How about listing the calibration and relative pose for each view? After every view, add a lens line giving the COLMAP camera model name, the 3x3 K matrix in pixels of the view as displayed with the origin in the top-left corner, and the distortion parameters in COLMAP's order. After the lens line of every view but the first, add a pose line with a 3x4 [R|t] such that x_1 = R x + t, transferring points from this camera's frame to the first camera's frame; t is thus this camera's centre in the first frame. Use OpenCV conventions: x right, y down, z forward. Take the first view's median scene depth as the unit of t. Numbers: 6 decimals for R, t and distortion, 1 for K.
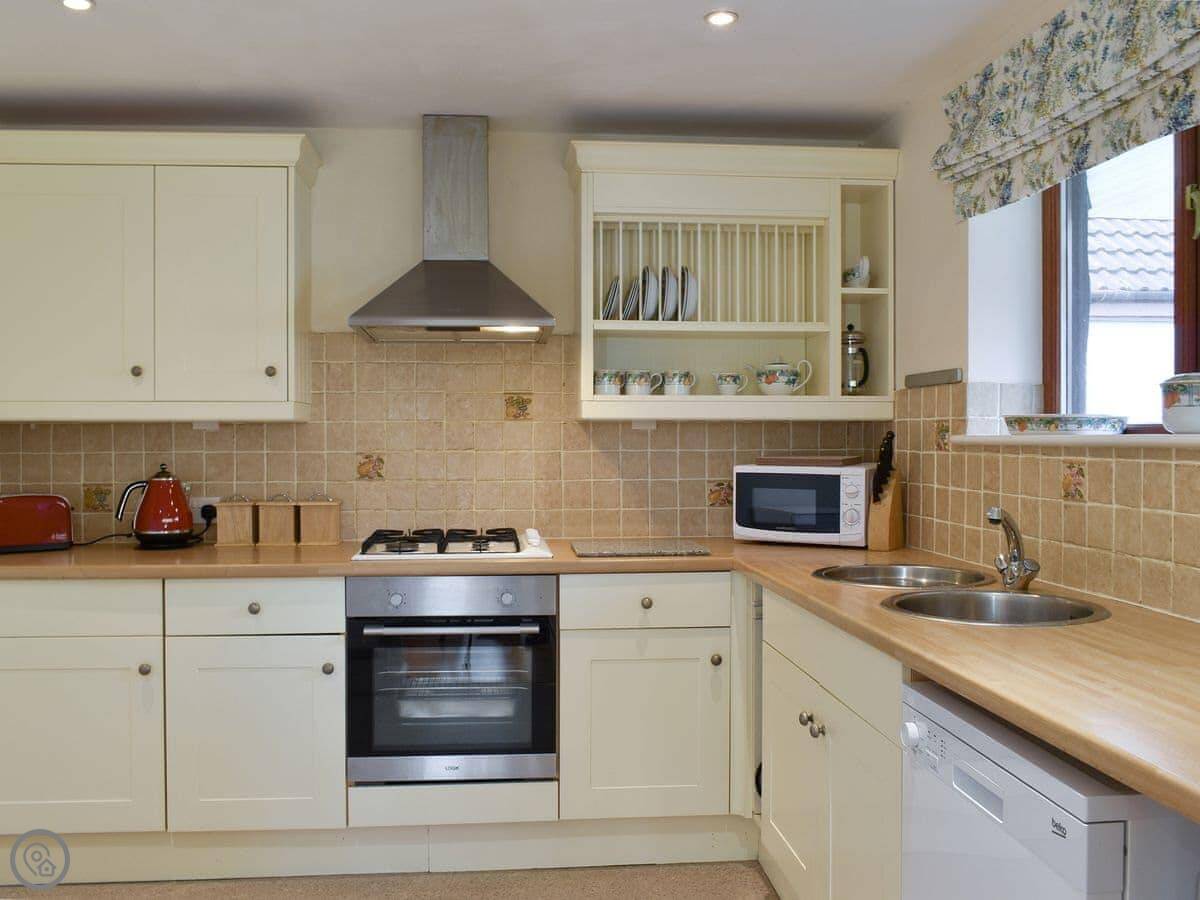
lens RADIAL K [[1070.0, 0, 600.0], [0, 1070.0, 450.0], [0, 0, 1]] dist [-0.052546, -0.006919]
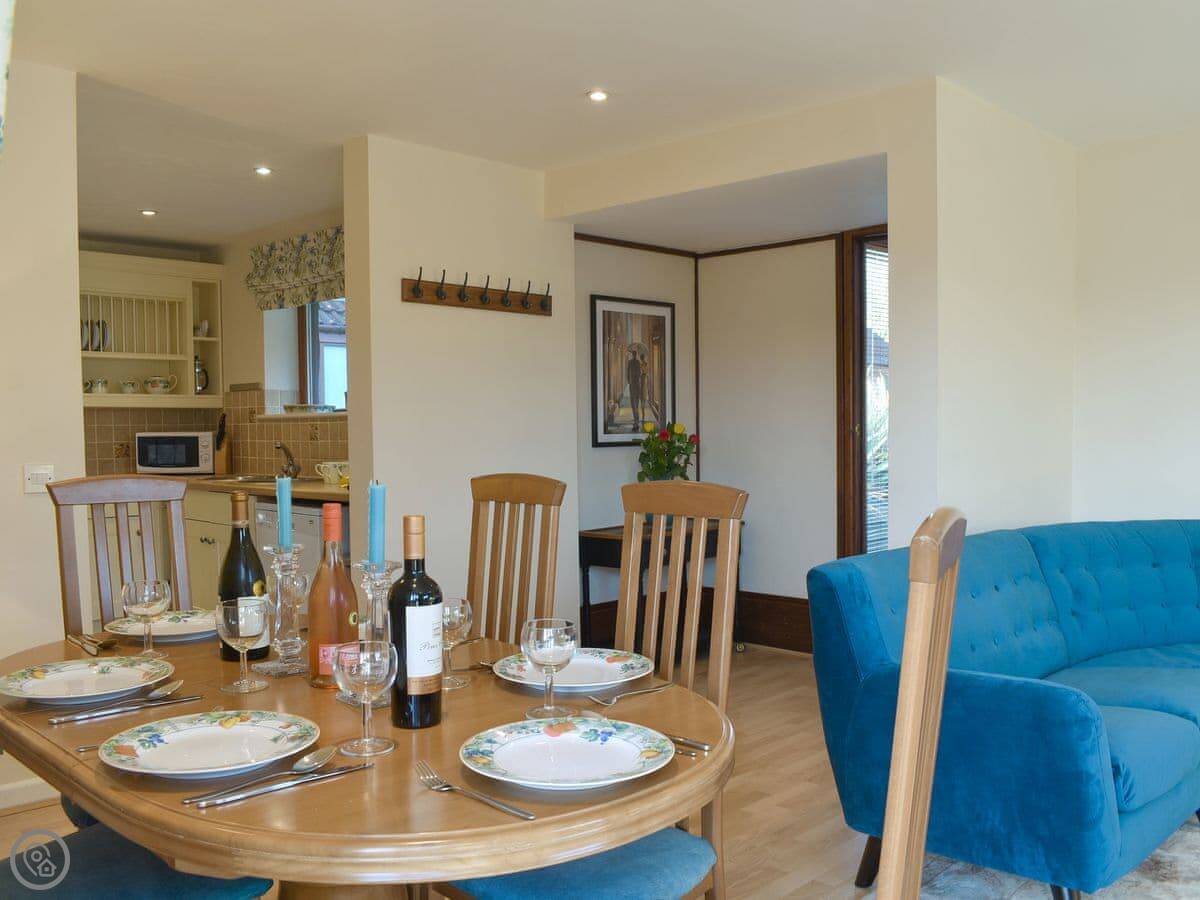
lens RADIAL K [[1048.8, 0, 599.8], [0, 1048.8, 489.3], [0, 0, 1]] dist [-0.004397, -0.138217]
pose [[0.777308, -0.040642, 0.627806, -0.403657], [0.015080, 0.998828, 0.045990, 0.043703], [-0.628939, -0.026281, 0.777010, -0.931566]]
